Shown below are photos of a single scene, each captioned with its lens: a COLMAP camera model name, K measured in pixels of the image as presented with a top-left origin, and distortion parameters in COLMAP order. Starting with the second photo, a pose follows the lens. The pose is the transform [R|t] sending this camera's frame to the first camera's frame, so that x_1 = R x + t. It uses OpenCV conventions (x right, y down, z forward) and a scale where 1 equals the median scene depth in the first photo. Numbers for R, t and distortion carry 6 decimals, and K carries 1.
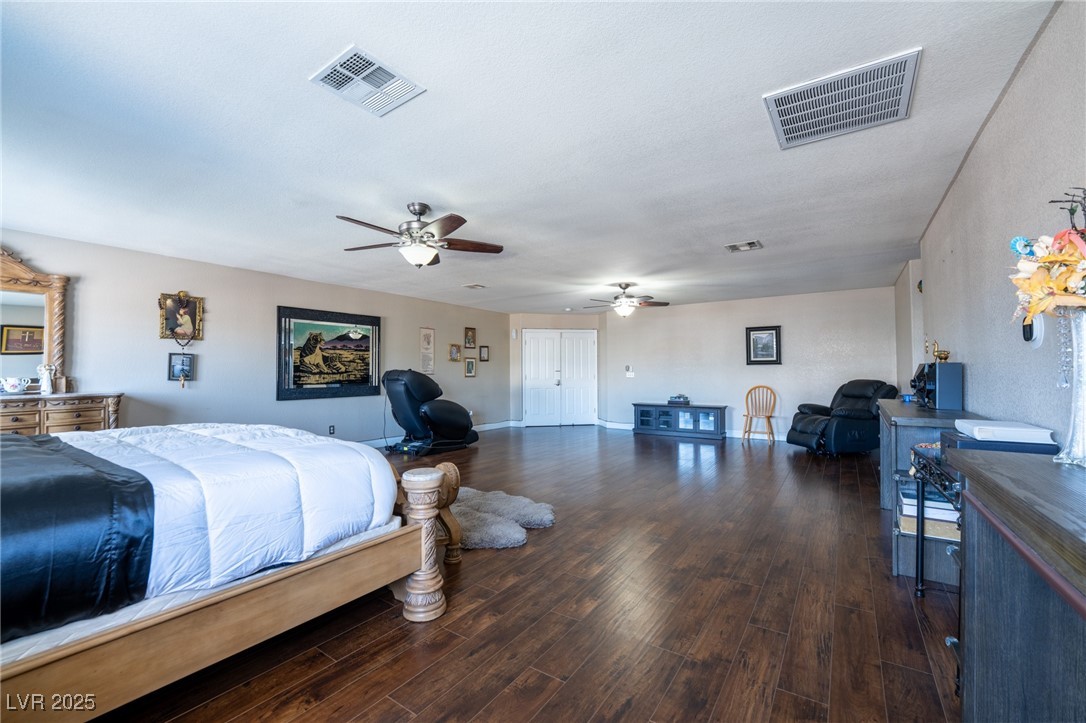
lens RADIAL K [[440.9, 0, 540.9], [0, 440.9, 360.8], [0, 0, 1]] dist [-0.022921, 0.000318]
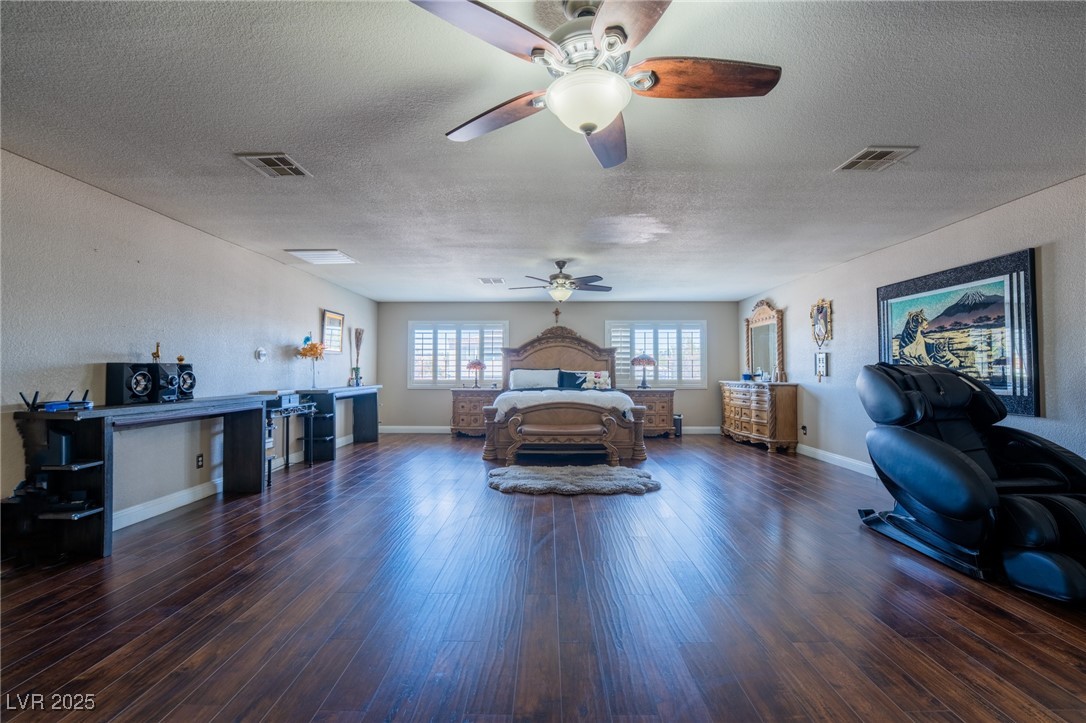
lens RADIAL K [[440.9, 0, 540.9], [0, 440.9, 360.8], [0, 0, 1]] dist [-0.022921, 0.000318]
pose [[-0.827517, -0.011044, -0.561332, 0.284803], [0.015709, 0.998960, -0.042813, 0.027153], [0.561221, -0.044246, -0.826483, 0.972406]]
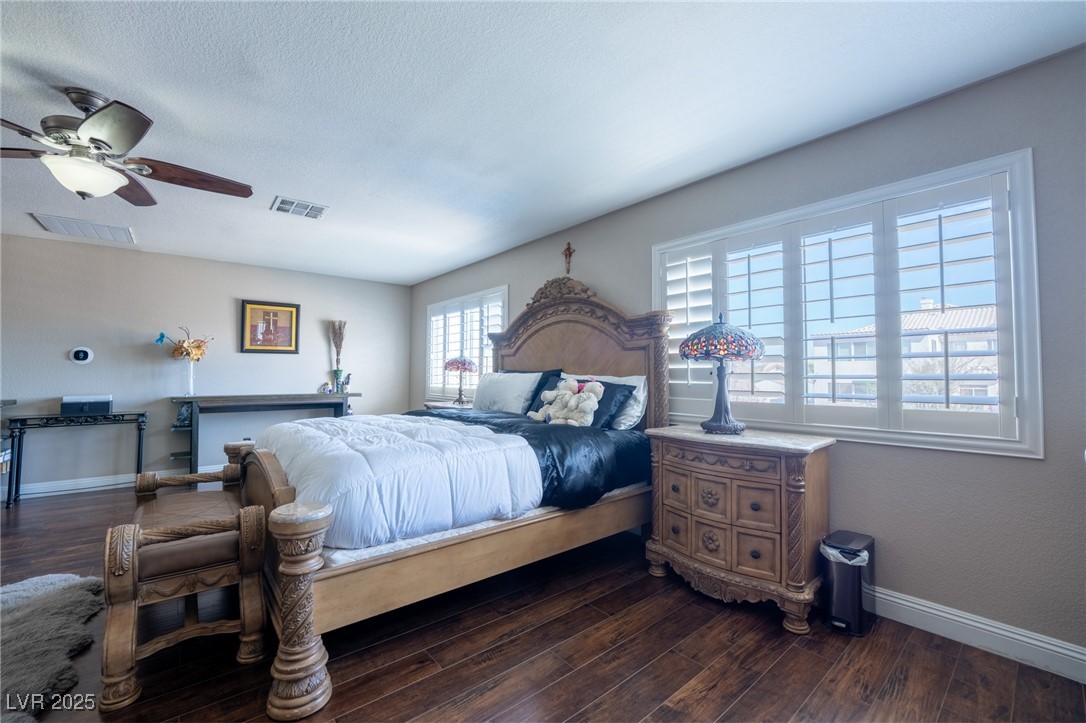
lens RADIAL K [[440.9, 0, 540.9], [0, 440.9, 360.8], [0, 0, 1]] dist [-0.022921, 0.000318]
pose [[-0.964023, 0.011028, 0.265591, -0.456496], [-0.002107, 0.998791, -0.049121, 0.015479], [-0.265812, -0.047914, -0.962833, 0.601915]]
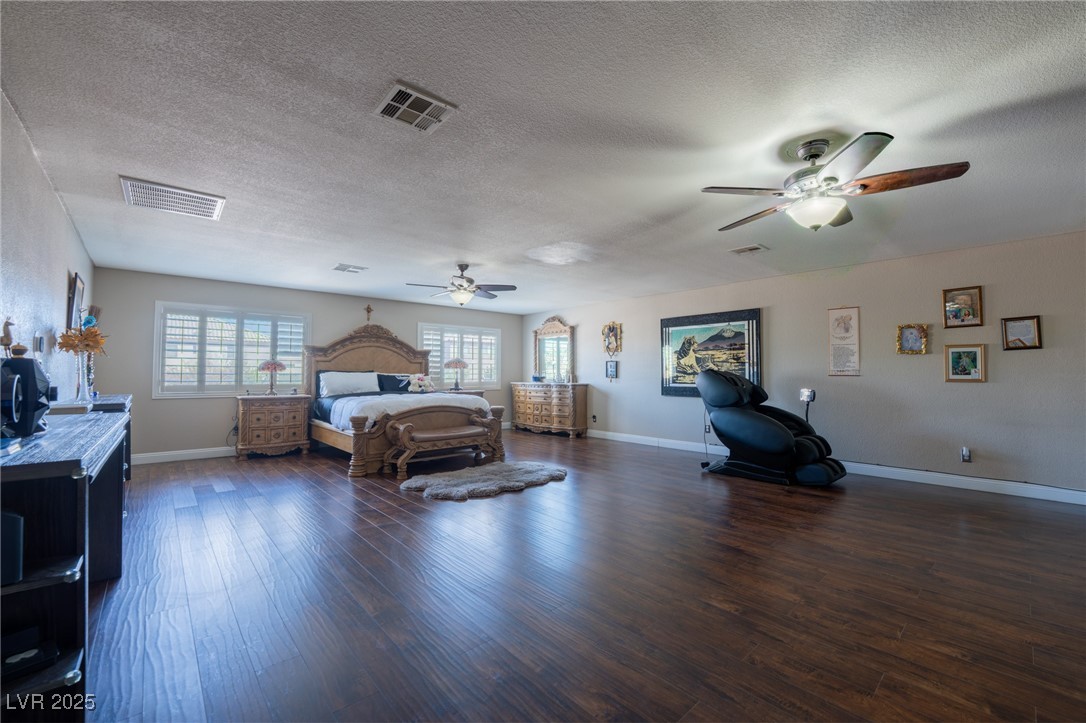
lens RADIAL K [[440.9, 0, 540.9], [0, 440.9, 360.8], [0, 0, 1]] dist [-0.022921, 0.000318]
pose [[-0.233484, -0.026990, -0.971986, 0.508472], [0.022703, 0.999191, -0.033199, 0.019456], [0.972096, -0.029819, -0.232682, 0.705815]]
